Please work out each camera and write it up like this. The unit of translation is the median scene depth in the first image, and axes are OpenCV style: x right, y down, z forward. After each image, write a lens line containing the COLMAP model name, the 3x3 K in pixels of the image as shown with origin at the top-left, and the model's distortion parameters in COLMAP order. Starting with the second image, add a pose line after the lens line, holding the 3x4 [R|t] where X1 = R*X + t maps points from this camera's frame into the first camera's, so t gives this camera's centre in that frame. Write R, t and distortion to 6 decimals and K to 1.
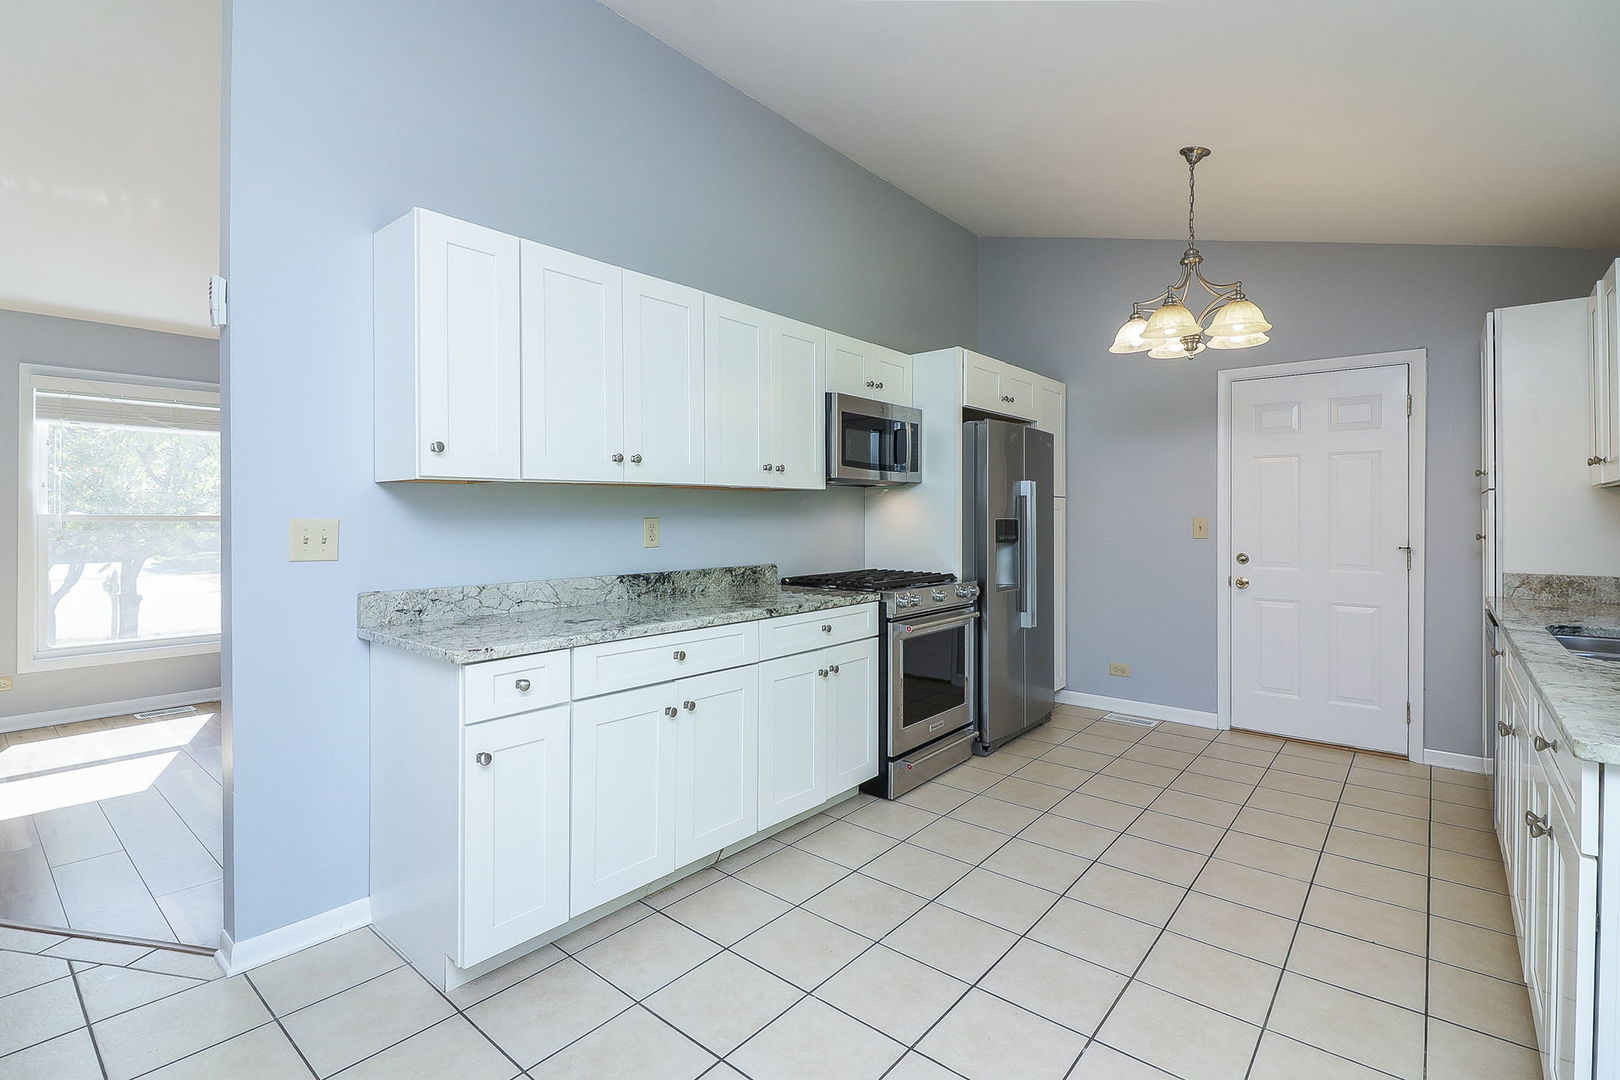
lens RADIAL K [[742.6, 0, 808.7], [0, 742.6, 517.3], [0, 0, 1]] dist [0.001335, 0.000114]
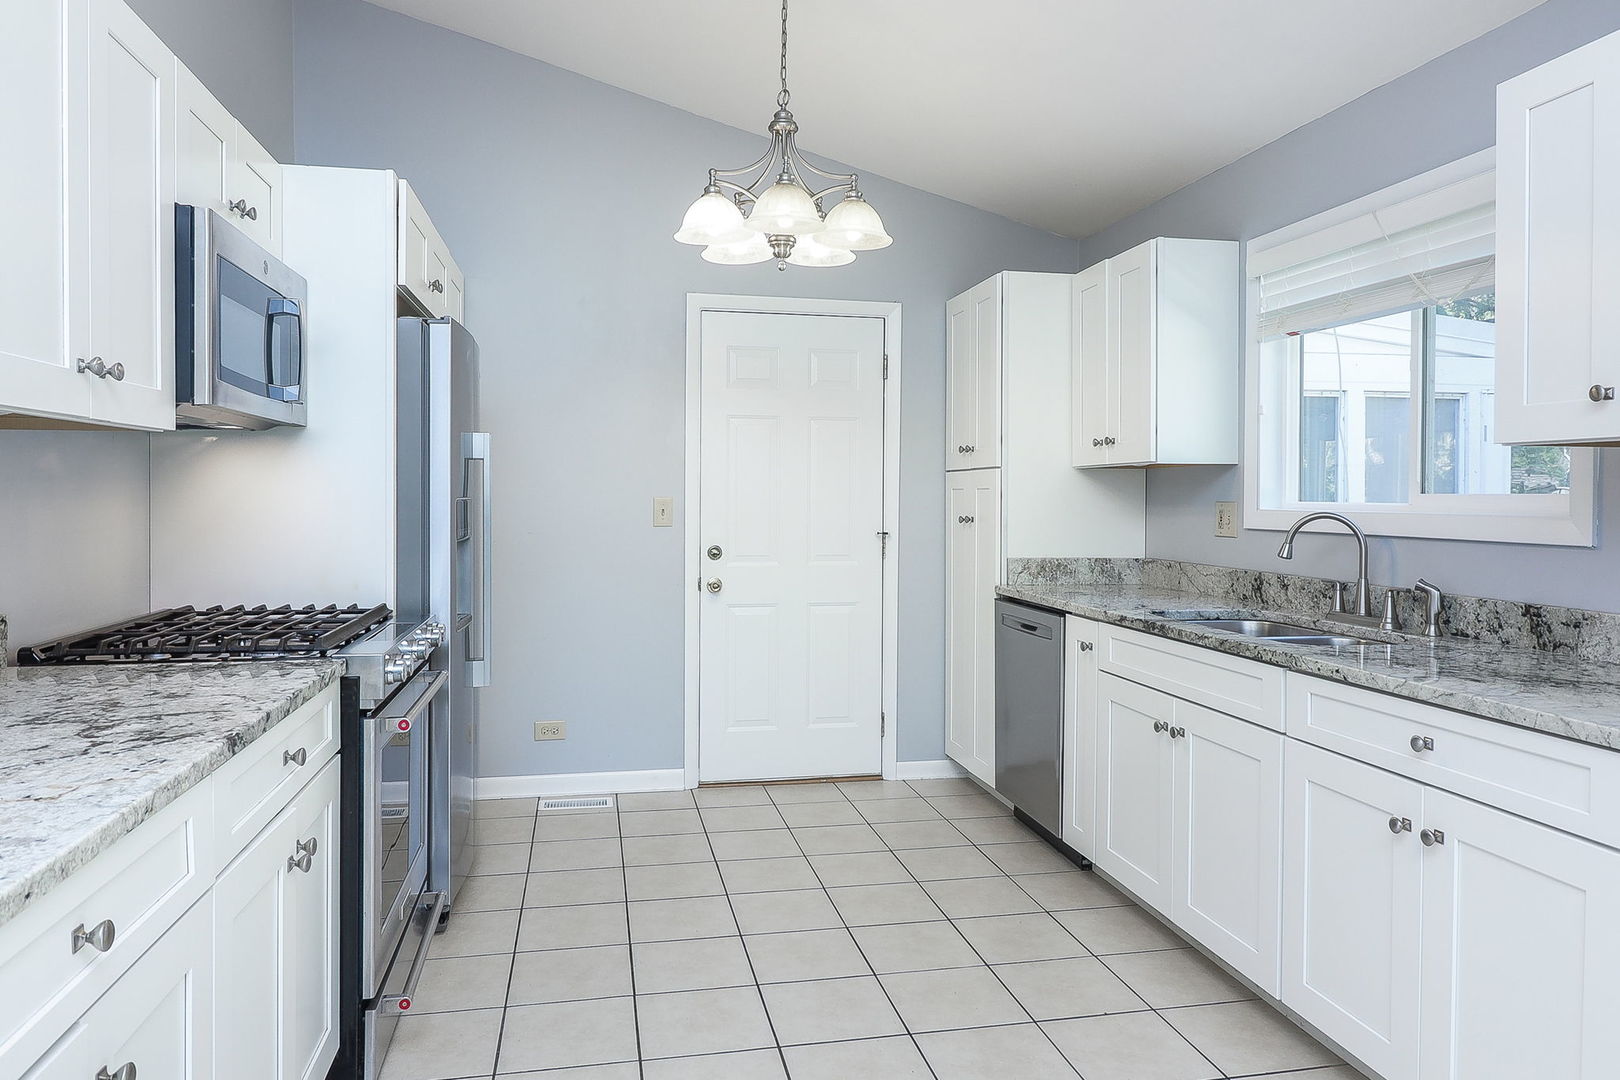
lens RADIAL K [[1066.6, 0, 808.8], [0, 1066.6, 507.2], [0, 0, 1]] dist [0.000709, 0.000500]
pose [[0.617640, -0.005483, 0.786442, -0.218868], [-0.005226, 0.999925, 0.011076, -0.001913], [-0.786444, -0.010951, 0.617565, 0.309829]]
